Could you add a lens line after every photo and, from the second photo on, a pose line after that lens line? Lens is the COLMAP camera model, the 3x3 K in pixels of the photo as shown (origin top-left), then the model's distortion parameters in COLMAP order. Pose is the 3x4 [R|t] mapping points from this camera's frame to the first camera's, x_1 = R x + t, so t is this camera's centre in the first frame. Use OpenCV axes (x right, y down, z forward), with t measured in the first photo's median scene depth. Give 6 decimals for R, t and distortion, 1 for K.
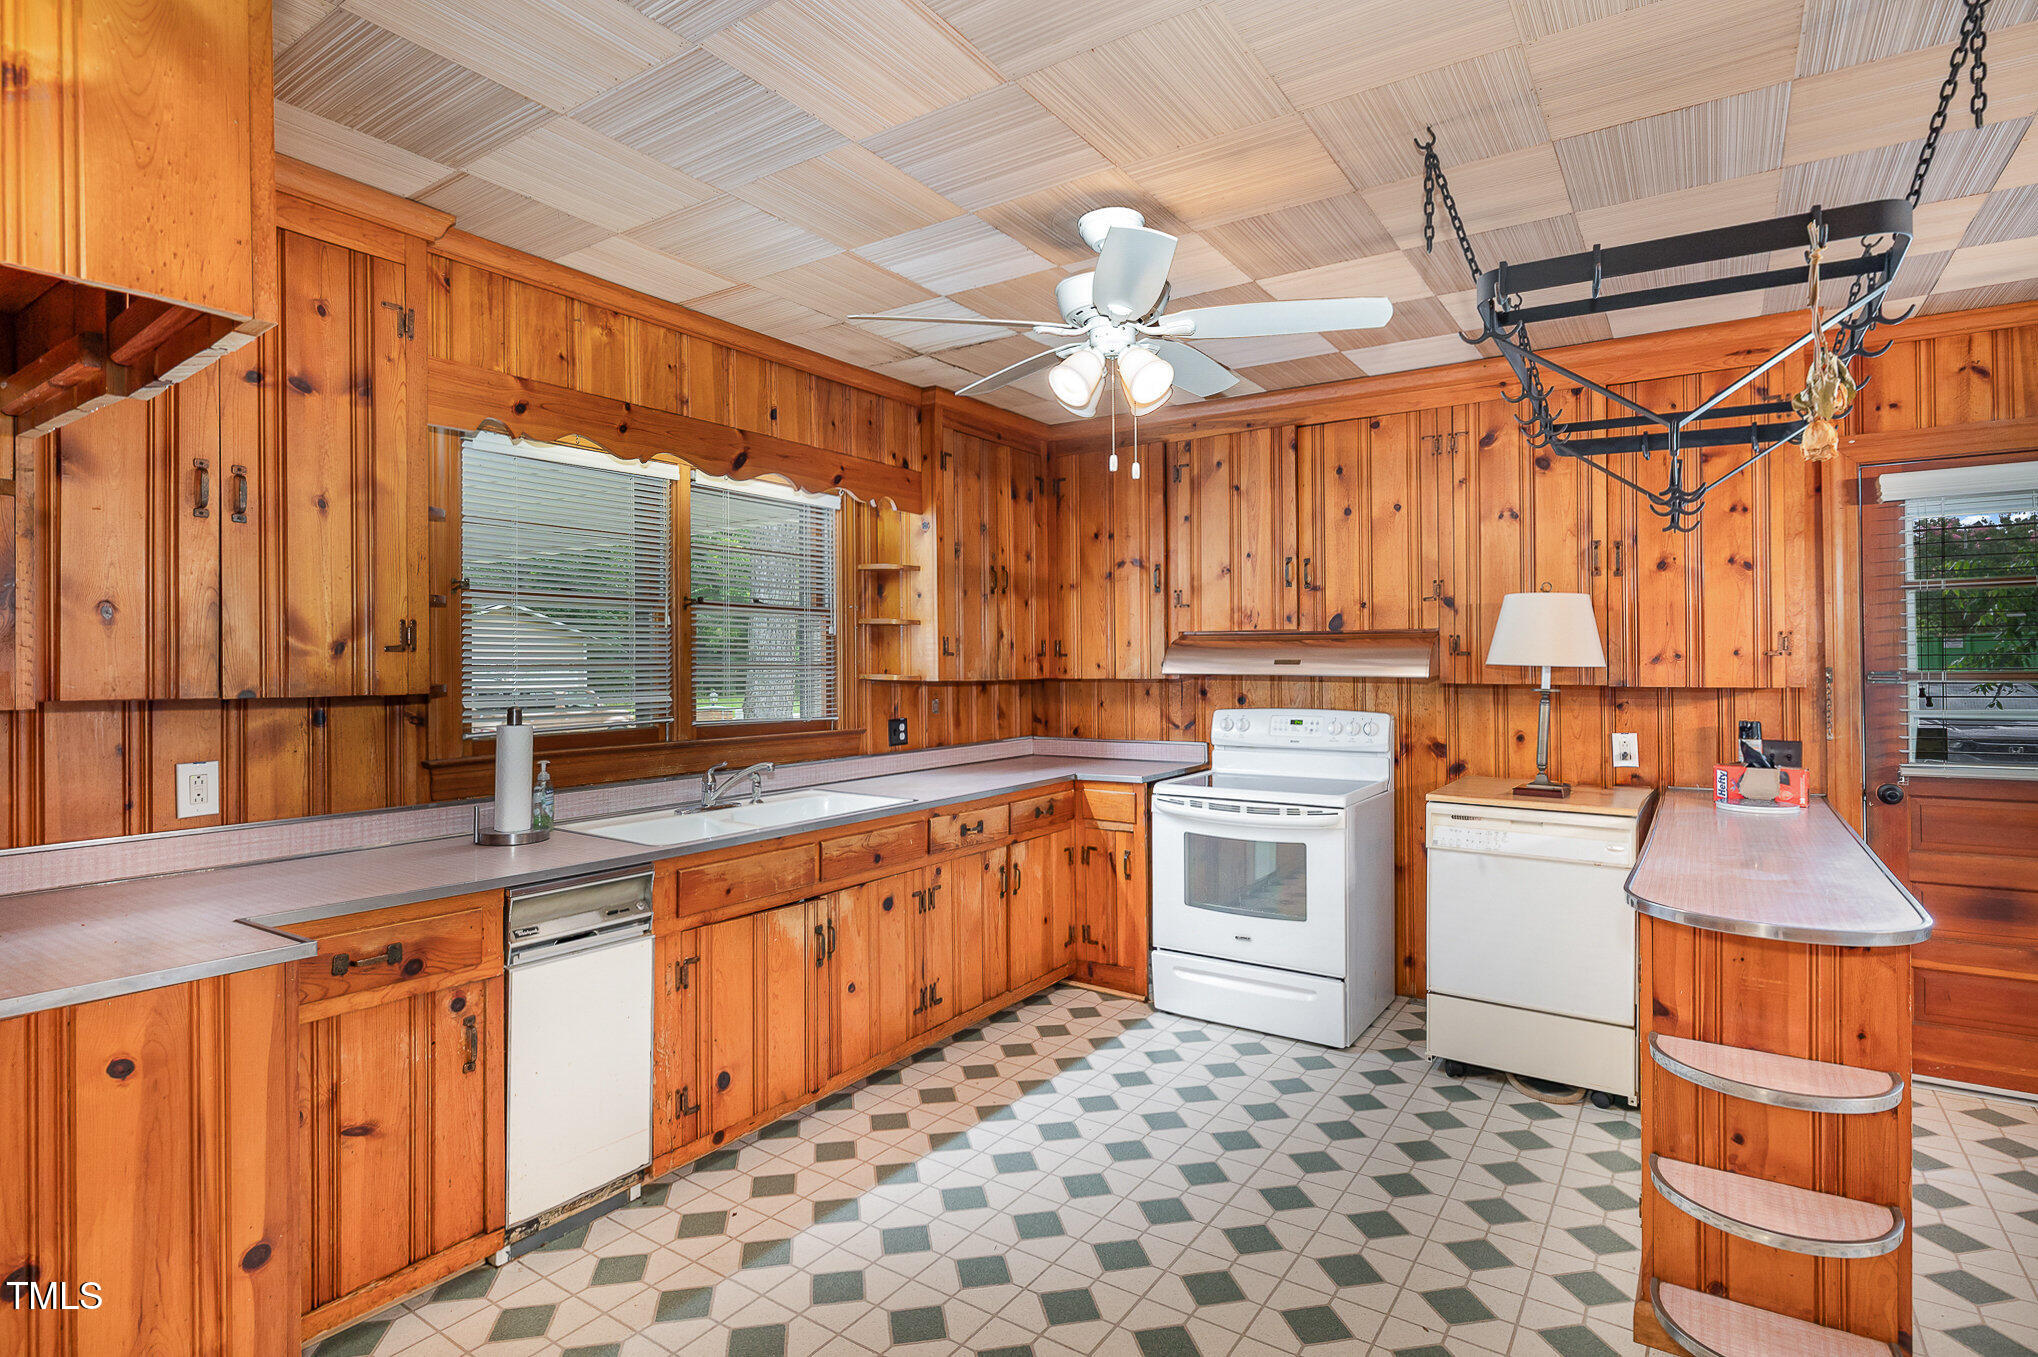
lens RADIAL K [[1020.3, 0, 1019.7], [0, 1020.3, 656.7], [0, 0, 1]] dist [-0.005724, 0.001590]
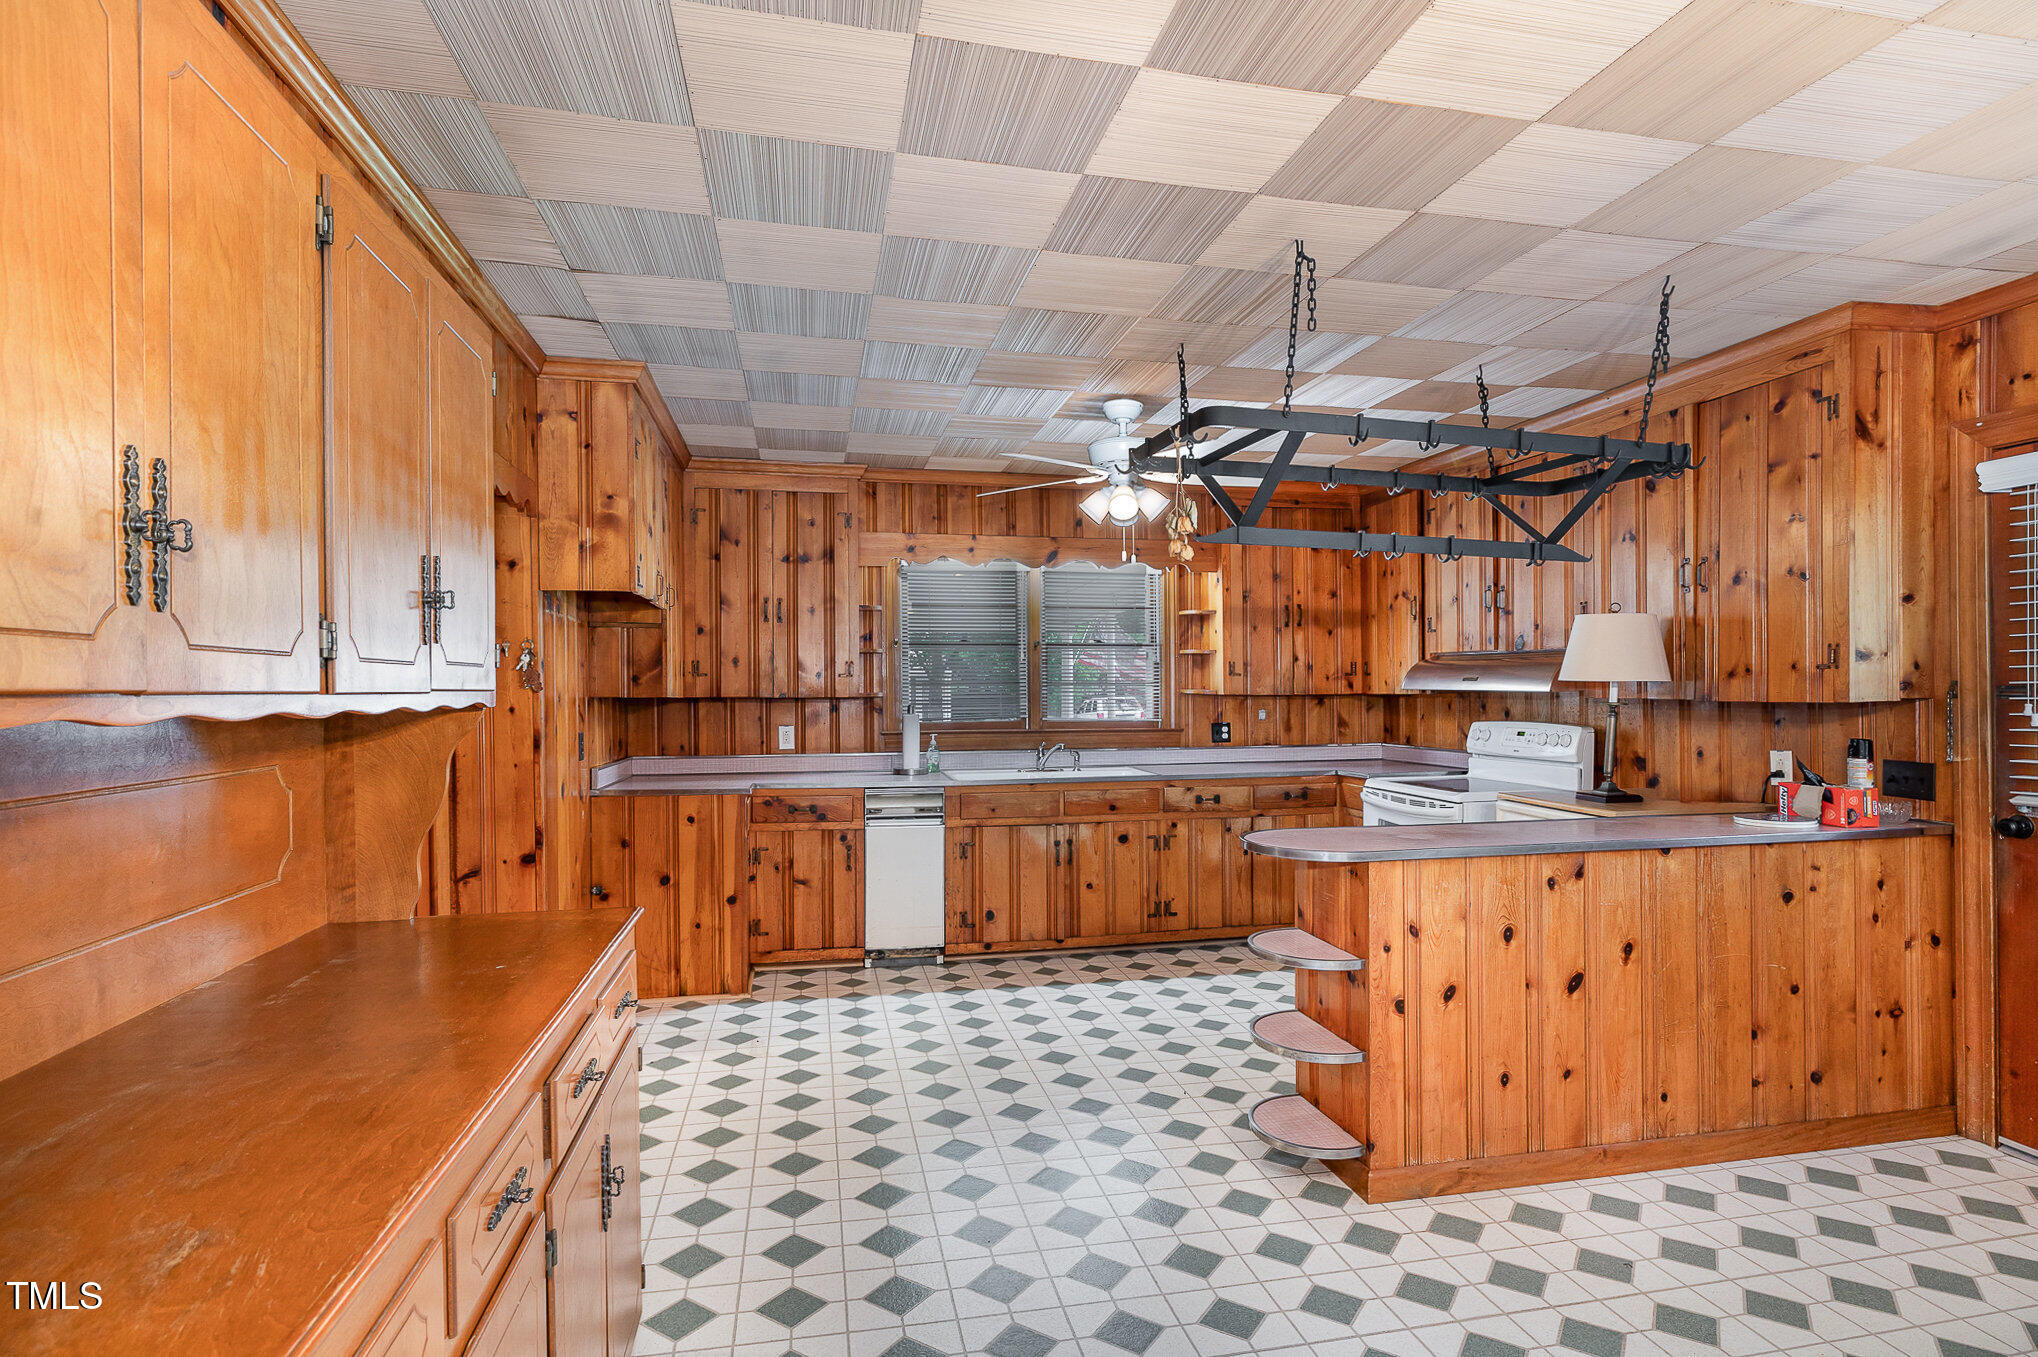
lens RADIAL K [[1020.3, 0, 1020.1], [0, 1020.3, 691.5], [0, 0, 1]] dist [-0.005724, 0.001590]
pose [[0.722173, 0.002521, -0.691707, 0.813703], [0.007546, 0.999905, 0.011524, 0.002879], [0.691671, -0.013542, 0.722086, -0.206158]]
